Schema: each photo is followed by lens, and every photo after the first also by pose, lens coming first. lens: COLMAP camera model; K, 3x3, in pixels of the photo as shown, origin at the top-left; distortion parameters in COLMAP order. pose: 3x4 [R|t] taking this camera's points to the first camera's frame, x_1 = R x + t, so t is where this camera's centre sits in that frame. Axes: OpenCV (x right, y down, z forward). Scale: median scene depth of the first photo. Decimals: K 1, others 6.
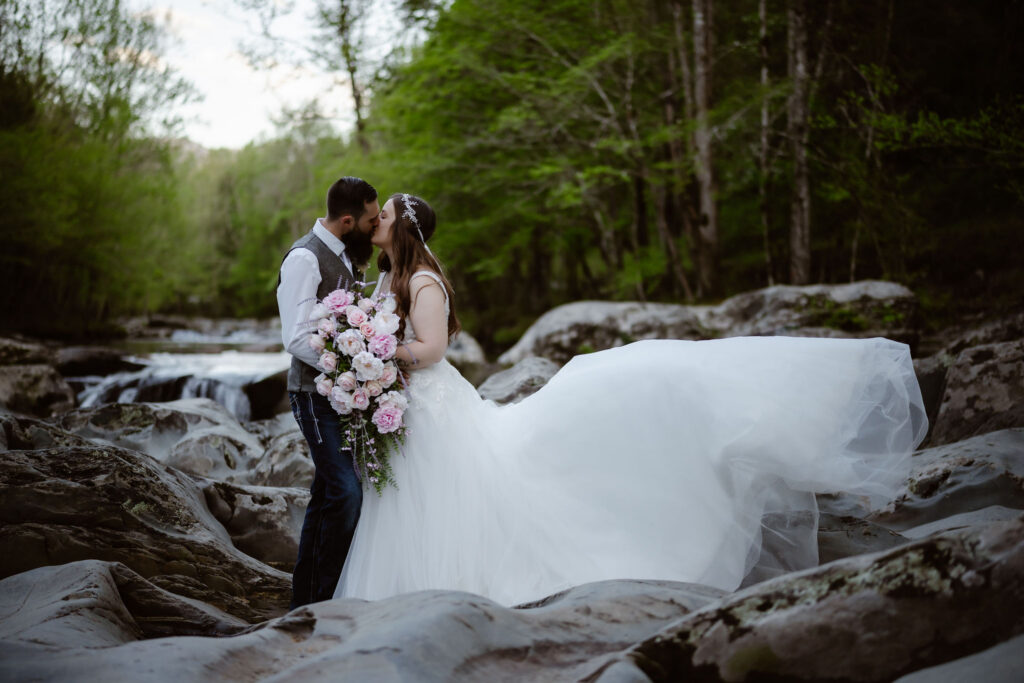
lens RADIAL K [[1385.3, 0, 511.9], [0, 1385.3, 347.1], [0, 0, 1]] dist [0.062539, 0.000000]
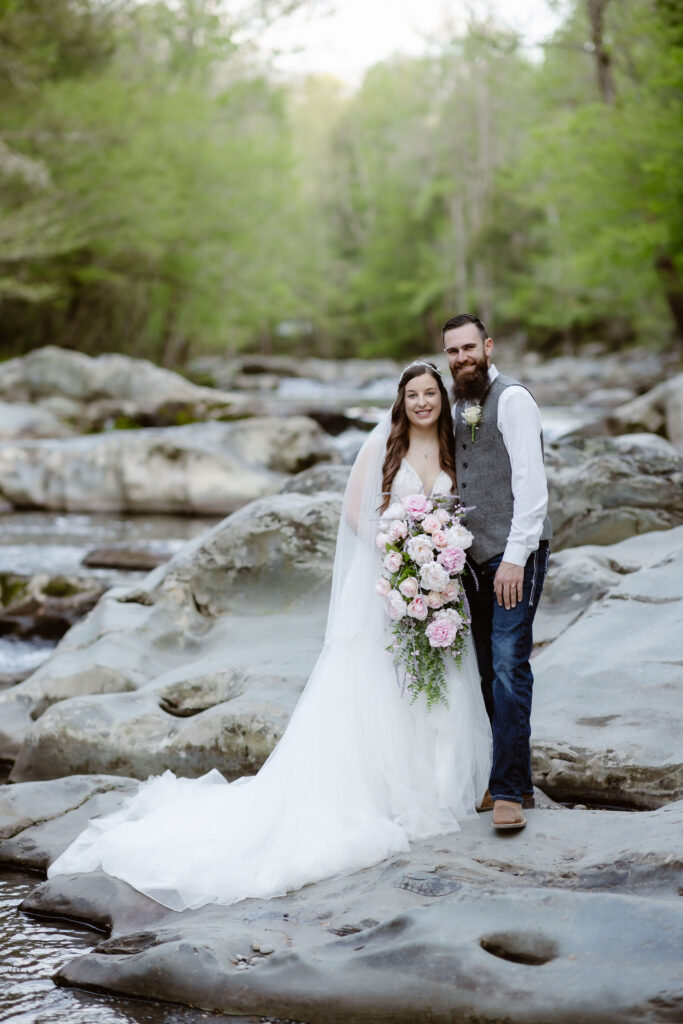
lens RADIAL K [[2390.7, 0, 325.5], [0, 2390.7, 532.2], [0, 0, 1]] dist [0.107523, 0.000000]
pose [[0.980505, 0.009584, -0.196259, -0.035576], [0.000549, 0.998672, 0.051511, 0.005713], [0.196492, -0.050615, 0.979198, -0.292662]]
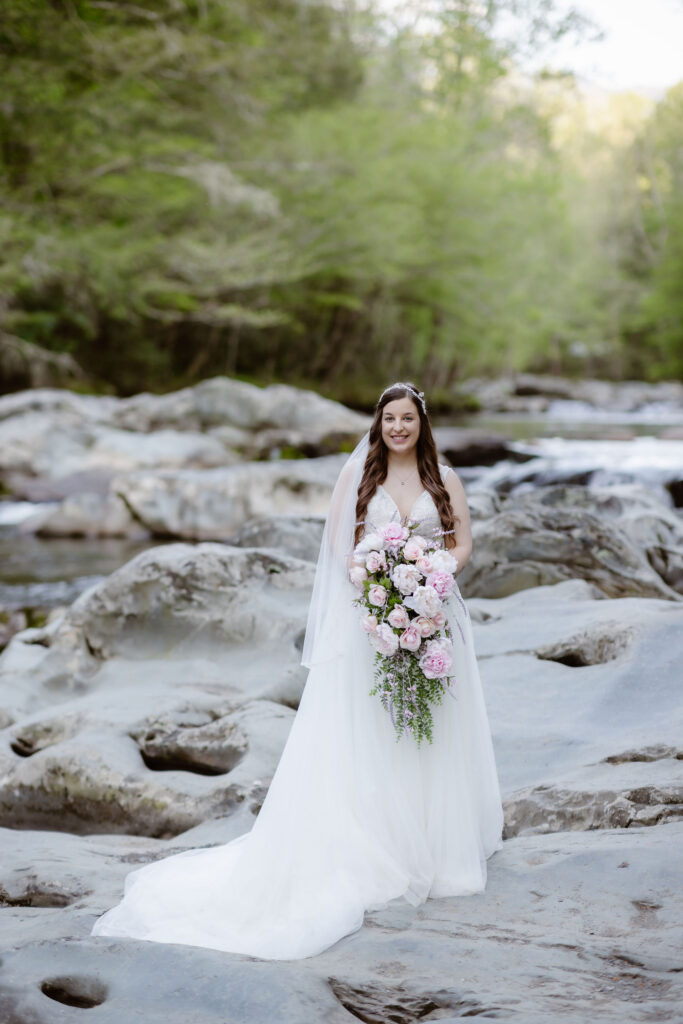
lens RADIAL K [[2390.7, 0, 338.4], [0, 2390.7, 518.9], [0, 0, 1]] dist [0.107523, 0.000000]
pose [[0.948179, 0.023335, -0.316879, 0.051848], [-0.011396, 0.999155, 0.039478, -0.002708], [0.317533, -0.033821, 0.947644, -0.291373]]
